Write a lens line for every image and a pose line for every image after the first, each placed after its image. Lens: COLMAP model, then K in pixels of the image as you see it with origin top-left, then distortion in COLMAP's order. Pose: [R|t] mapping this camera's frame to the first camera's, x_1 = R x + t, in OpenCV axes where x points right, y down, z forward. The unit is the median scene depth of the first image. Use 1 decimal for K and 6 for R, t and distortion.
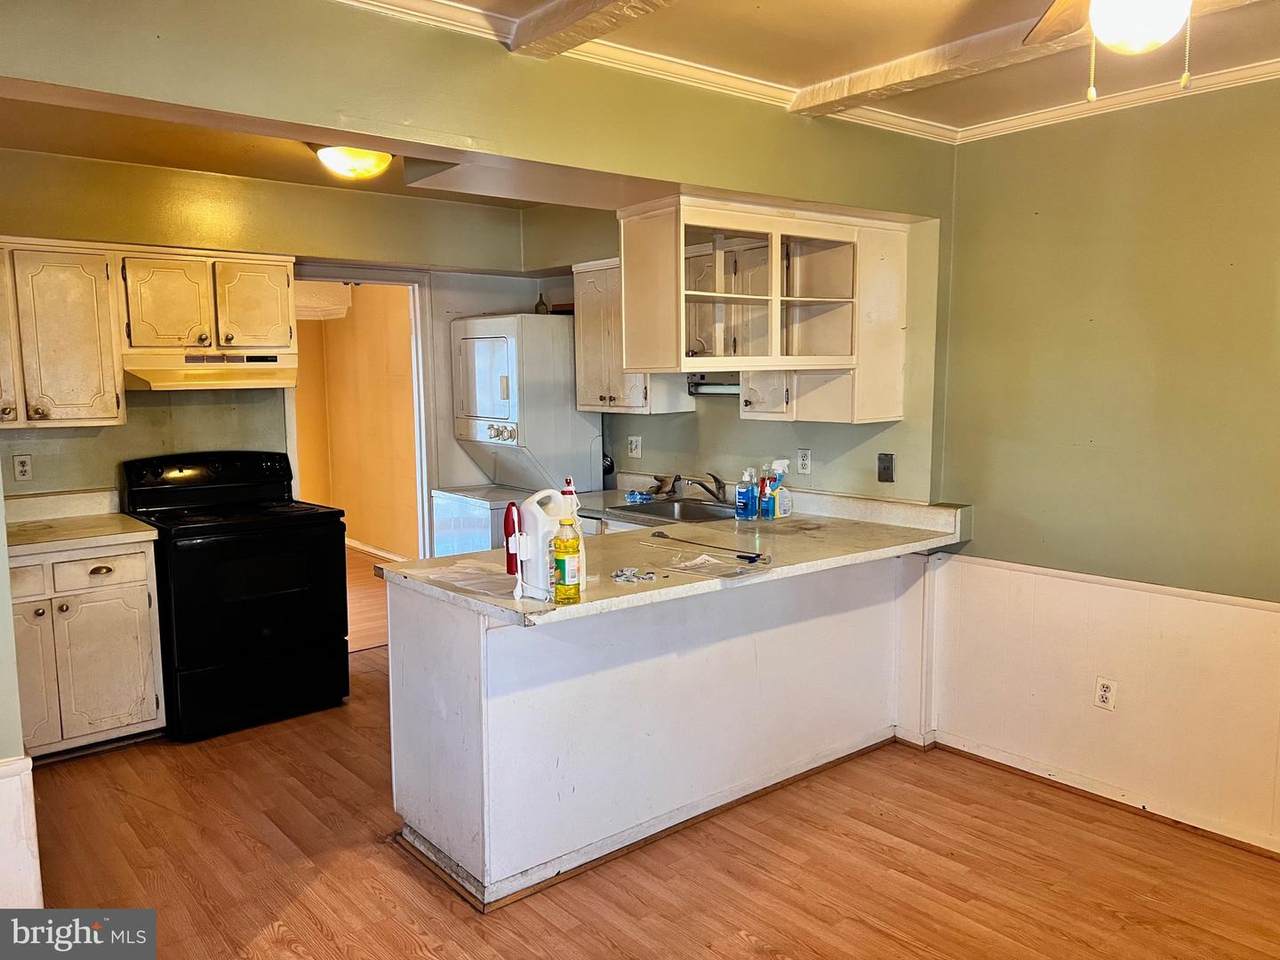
lens RADIAL K [[963.9, 0, 640.1], [0, 963.9, 481.2], [0, 0, 1]] dist [0.035351, -0.040784]
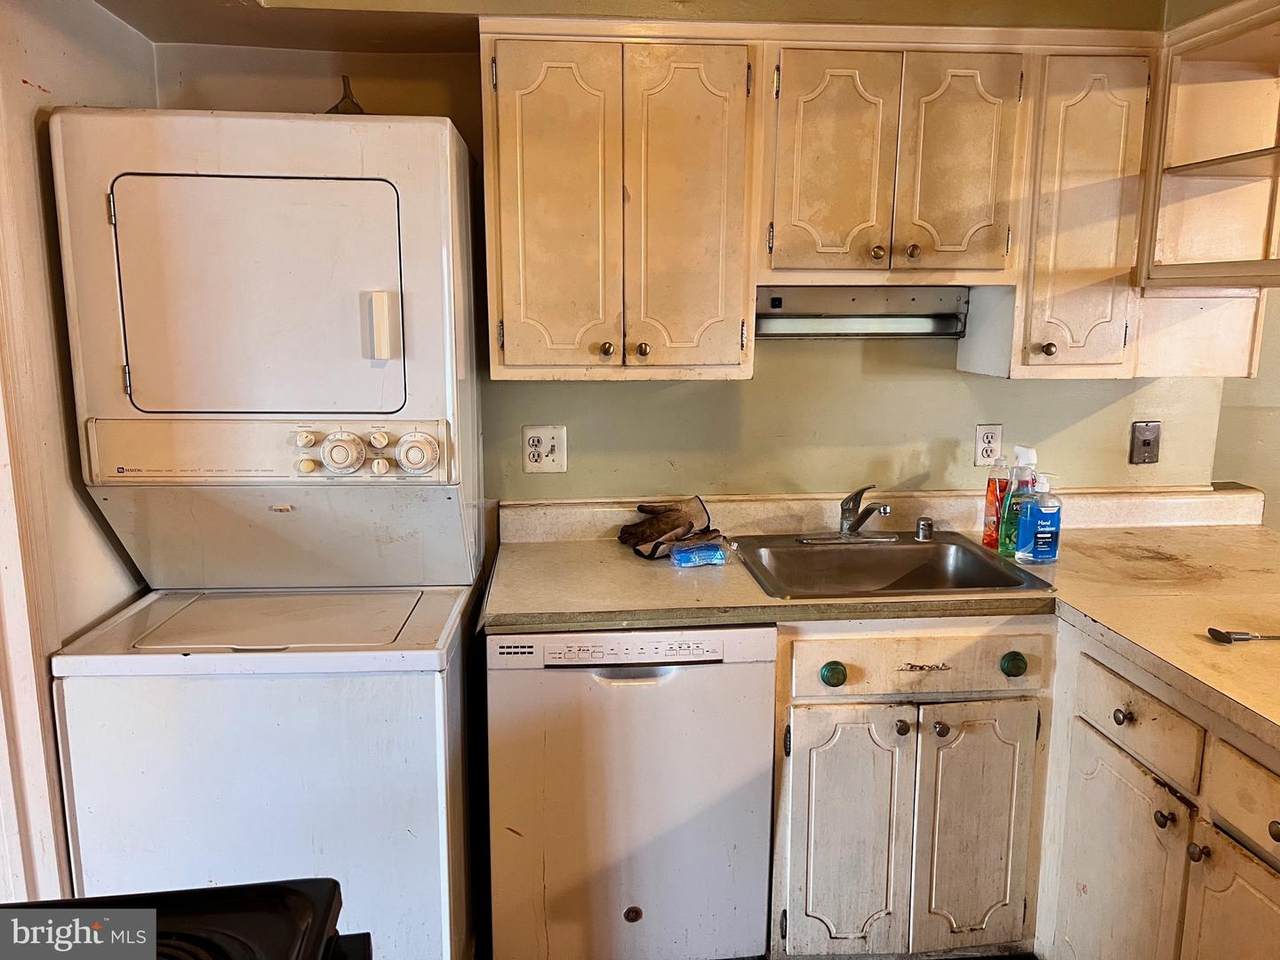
lens RADIAL K [[963.9, 0, 628.2], [0, 963.9, 475.9], [0, 0, 1]] dist [0.035351, -0.040784]
pose [[0.569140, -0.132778, 0.811449, -0.411532], [0.086616, 0.991066, 0.101417, -0.075050], [-0.817666, 0.012564, 0.575556, 0.766788]]
